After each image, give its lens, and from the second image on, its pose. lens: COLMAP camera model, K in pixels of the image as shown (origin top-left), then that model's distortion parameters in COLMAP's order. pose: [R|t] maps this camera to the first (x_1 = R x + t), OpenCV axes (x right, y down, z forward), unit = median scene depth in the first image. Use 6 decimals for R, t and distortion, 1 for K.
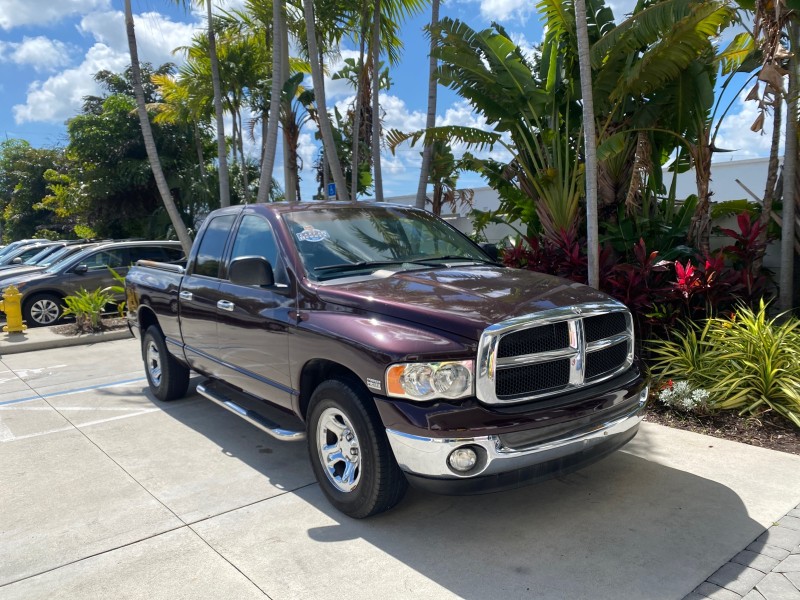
lens RADIAL K [[617.0, 0, 402.1], [0, 617.0, 294.8], [0, 0, 1]] dist [0.019809, -0.023305]
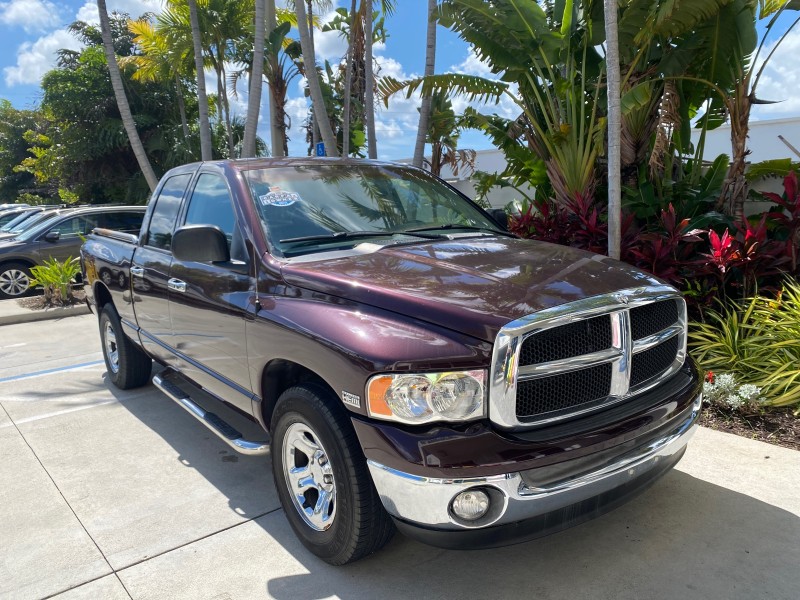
lens RADIAL K [[617.0, 0, 400.4], [0, 617.0, 292.0], [0, 0, 1]] dist [0.019809, -0.023305]
pose [[0.999999, 0.000845, 0.000916, 0.005430], [-0.000891, 0.998714, 0.050686, -0.009260], [-0.000872, -0.050686, 0.998714, 0.109143]]
